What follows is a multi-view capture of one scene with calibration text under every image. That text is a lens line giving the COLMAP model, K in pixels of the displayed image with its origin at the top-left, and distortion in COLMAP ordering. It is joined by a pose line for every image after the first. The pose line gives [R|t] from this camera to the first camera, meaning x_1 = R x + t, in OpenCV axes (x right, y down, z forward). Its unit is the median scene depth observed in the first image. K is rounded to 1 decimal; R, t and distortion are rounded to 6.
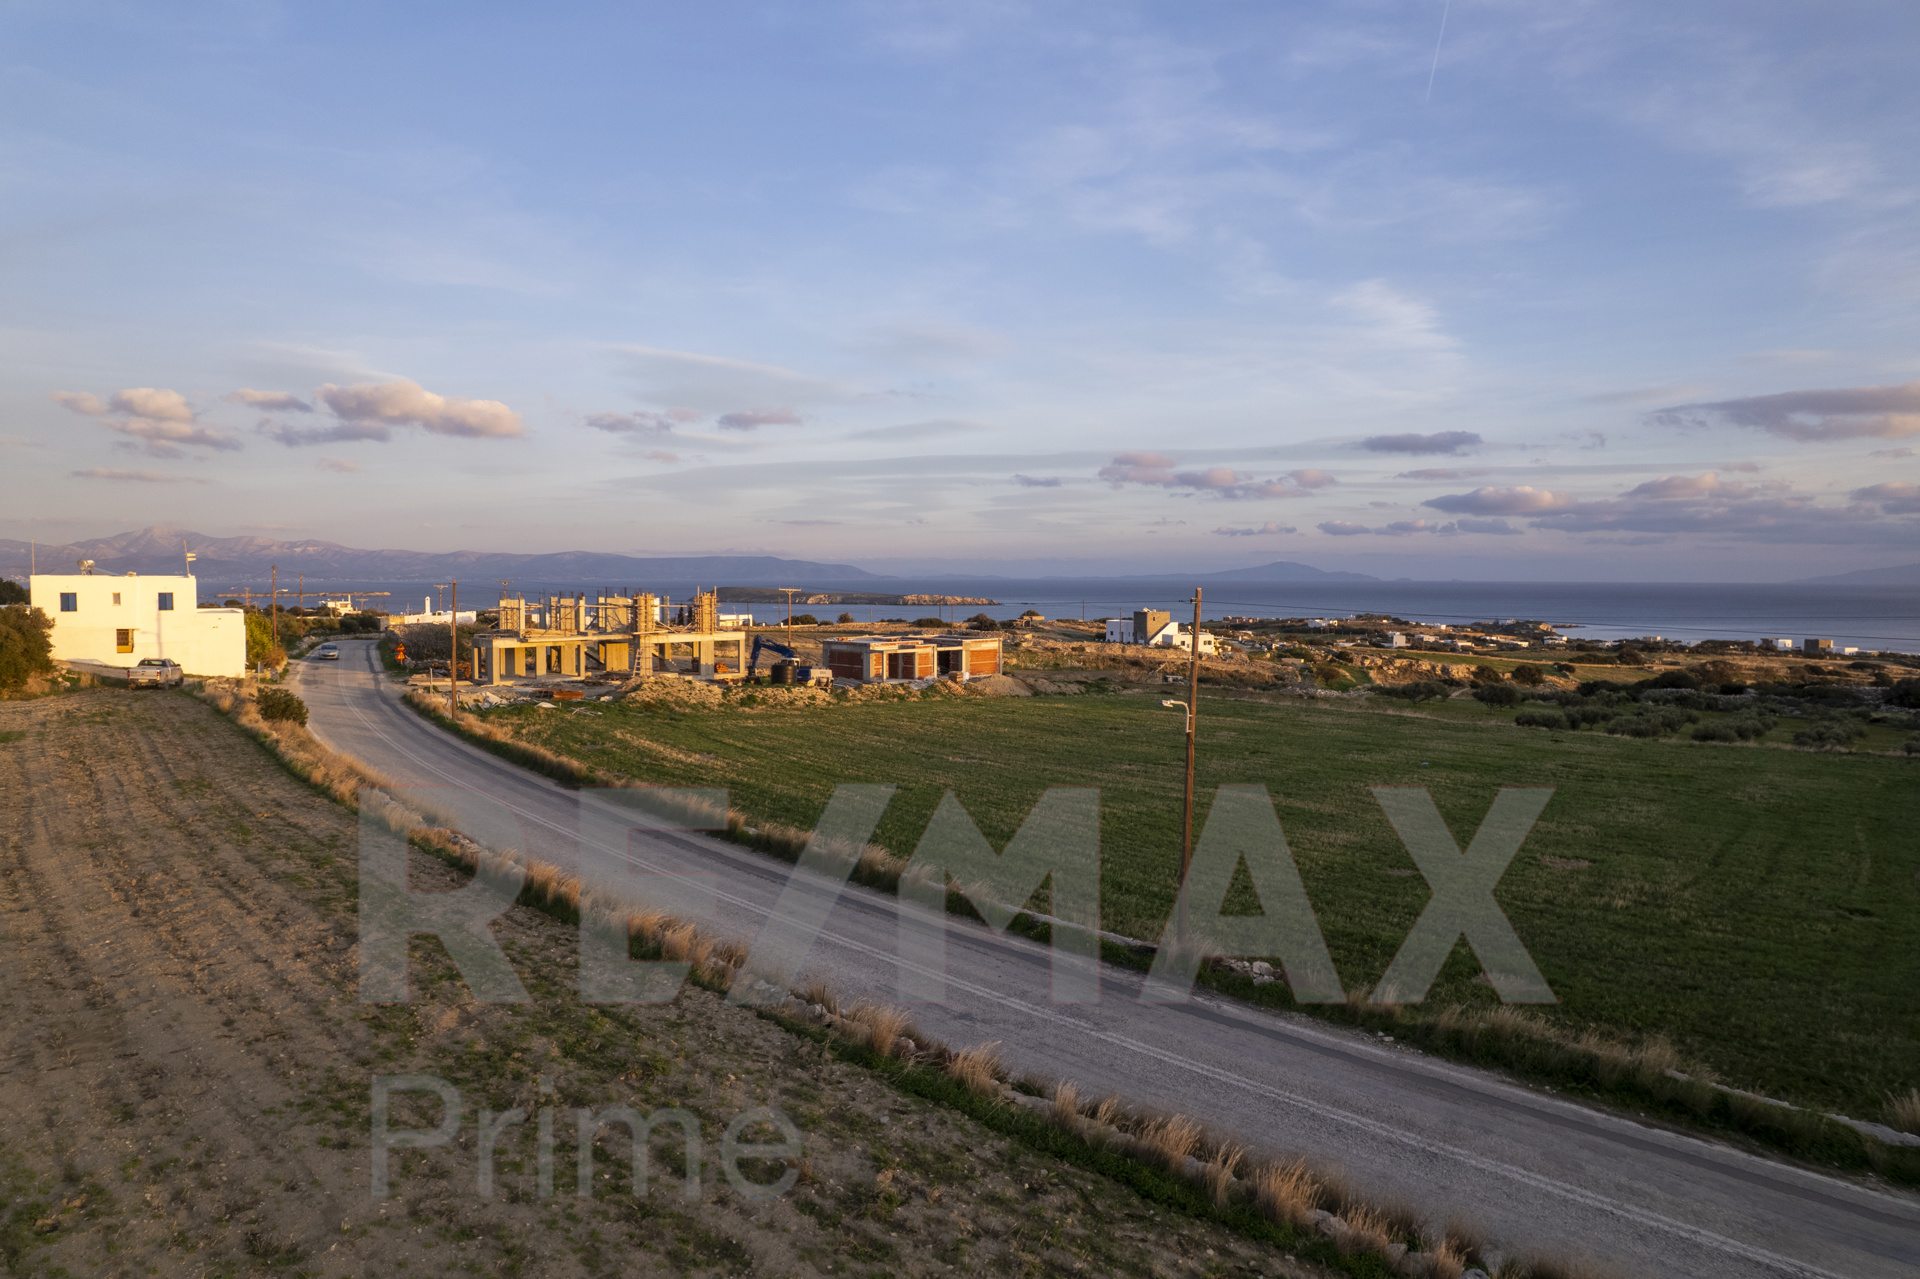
lens RADIAL K [[1255.3, 0, 949.6], [0, 1255.3, 655.9], [0, 0, 1]] dist [-0.067916, 0.064570]
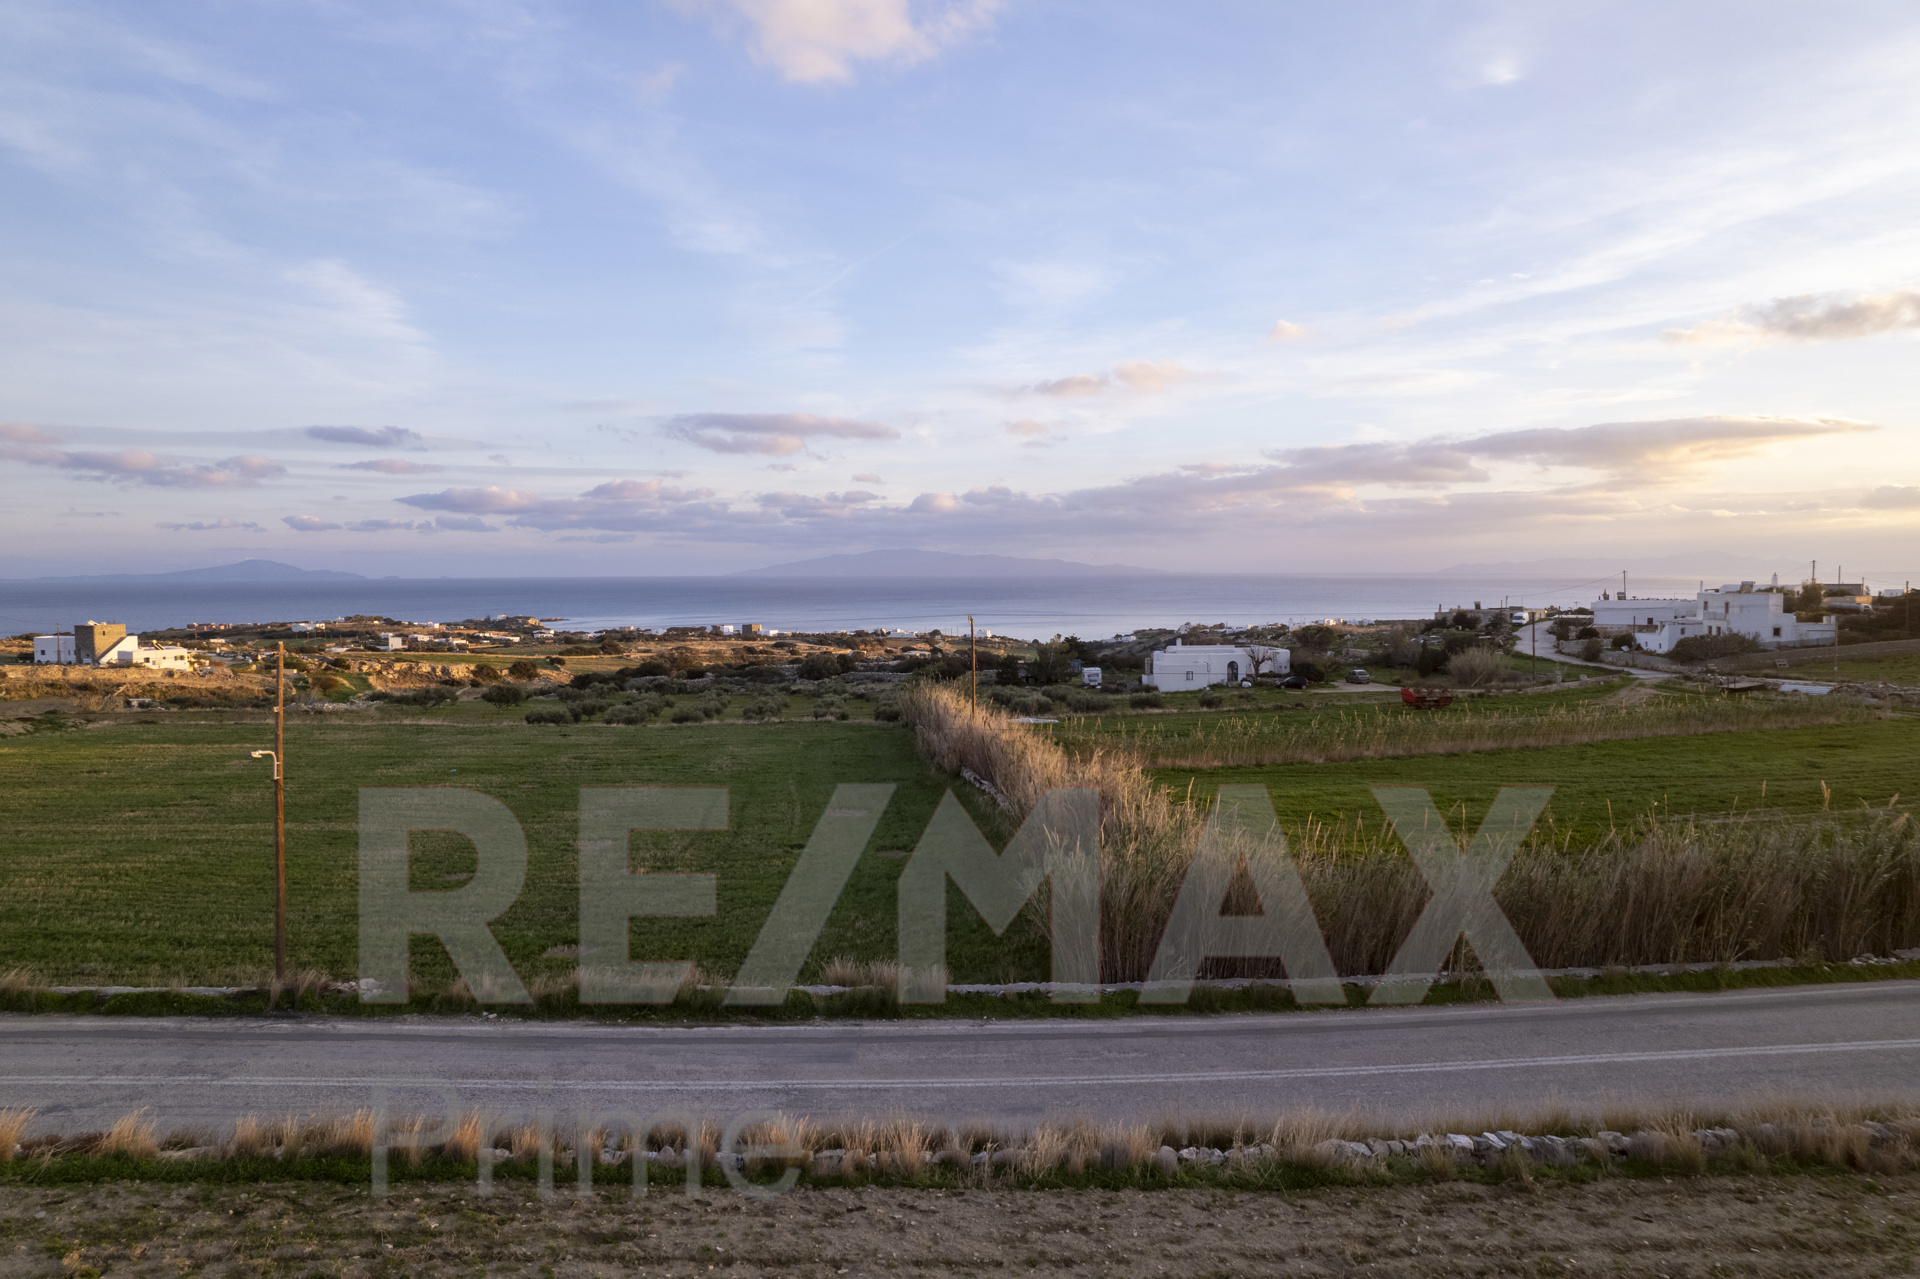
lens RADIAL K [[1255.3, 0, 930.5], [0, 1255.3, 654.5], [0, 0, 1]] dist [-0.067916, 0.064570]
pose [[0.725402, -0.062484, 0.685483, -0.093473], [0.061320, 0.997778, 0.026061, -0.031526], [-0.685589, 0.023129, 0.727622, -0.117520]]
